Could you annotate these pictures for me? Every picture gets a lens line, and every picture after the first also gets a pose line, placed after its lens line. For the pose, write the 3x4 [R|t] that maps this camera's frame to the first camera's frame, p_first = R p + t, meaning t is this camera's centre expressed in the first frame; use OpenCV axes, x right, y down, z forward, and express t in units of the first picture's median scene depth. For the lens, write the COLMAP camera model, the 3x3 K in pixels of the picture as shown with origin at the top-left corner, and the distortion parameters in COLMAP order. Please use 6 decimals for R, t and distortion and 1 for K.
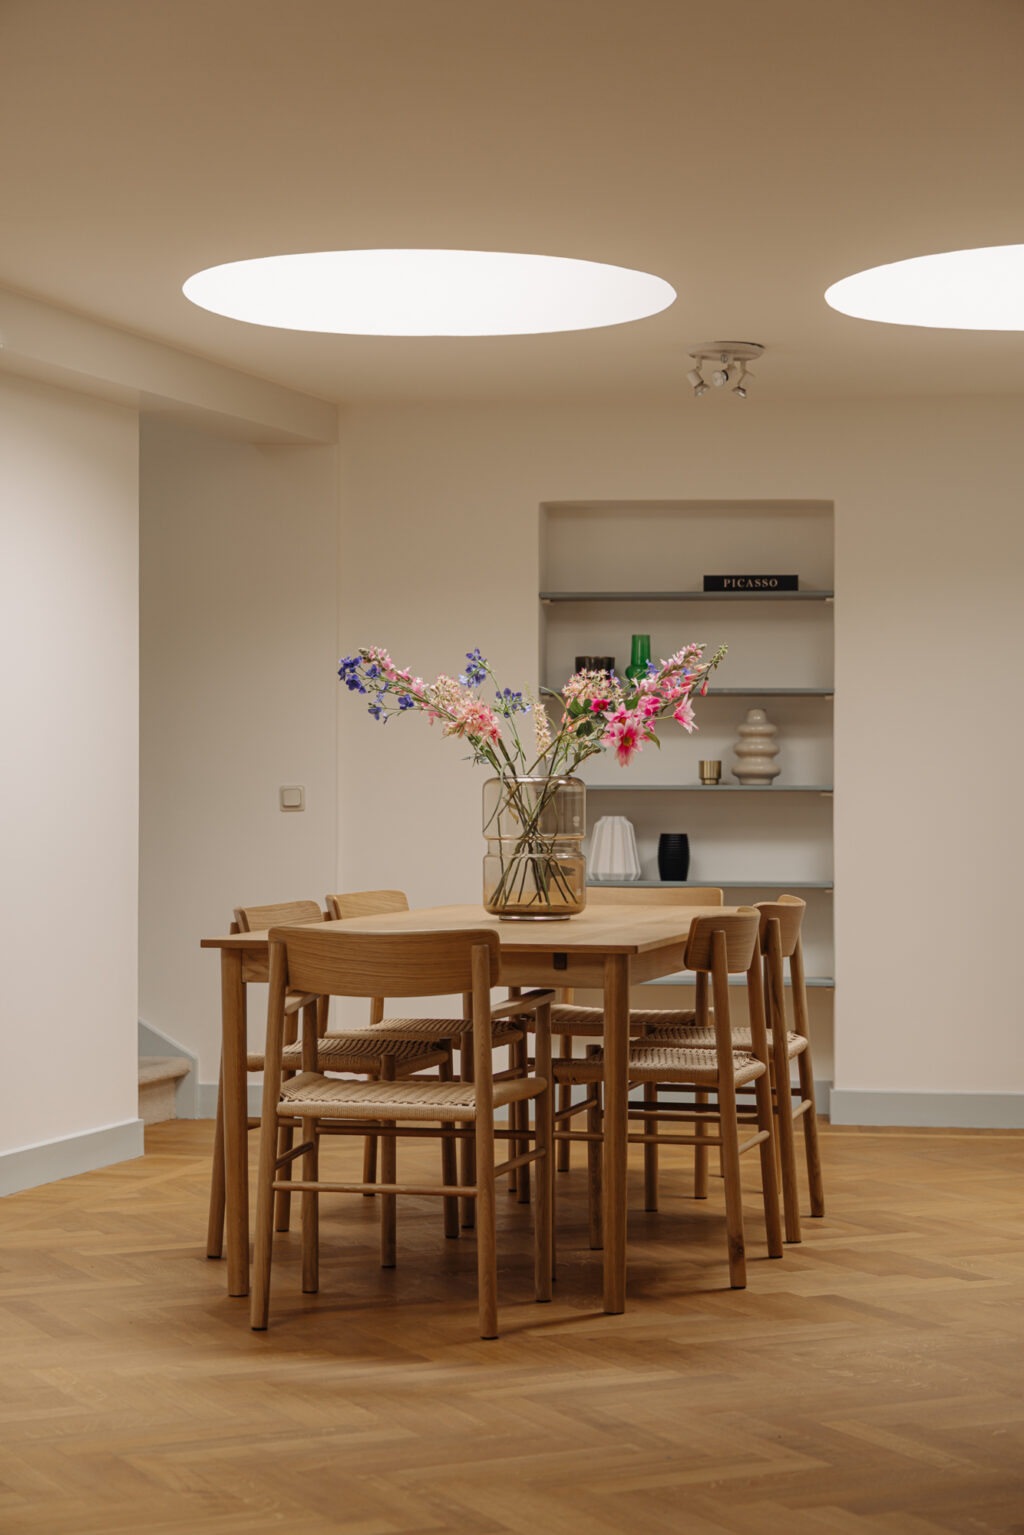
lens RADIAL K [[2718.4, 0, 512.0], [0, 2718.4, 767.5], [0, 0, 1]] dist [0.115054, 0.155507]
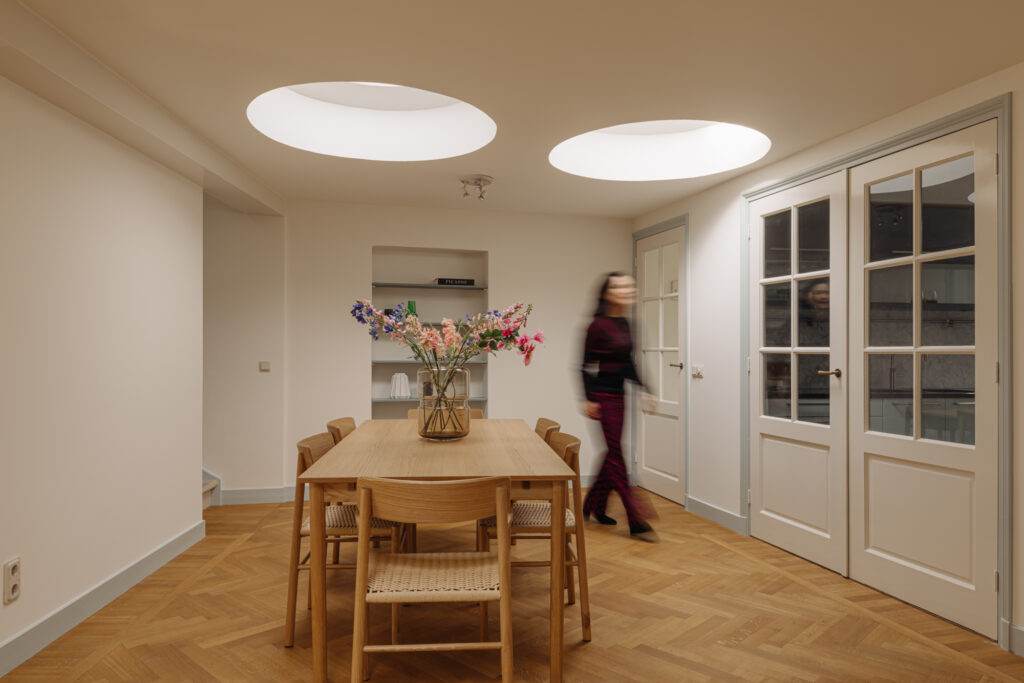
lens RADIAL K [[699.4, 0, 512.5], [0, 699.4, 354.7], [0, 0, 1]] dist [-0.001055, -0.002203]
pose [[0.941063, 0.002535, 0.338222, -0.102102], [-0.008312, 0.999843, 0.015636, -0.012330], [-0.338129, -0.017526, 0.940937, 0.439614]]
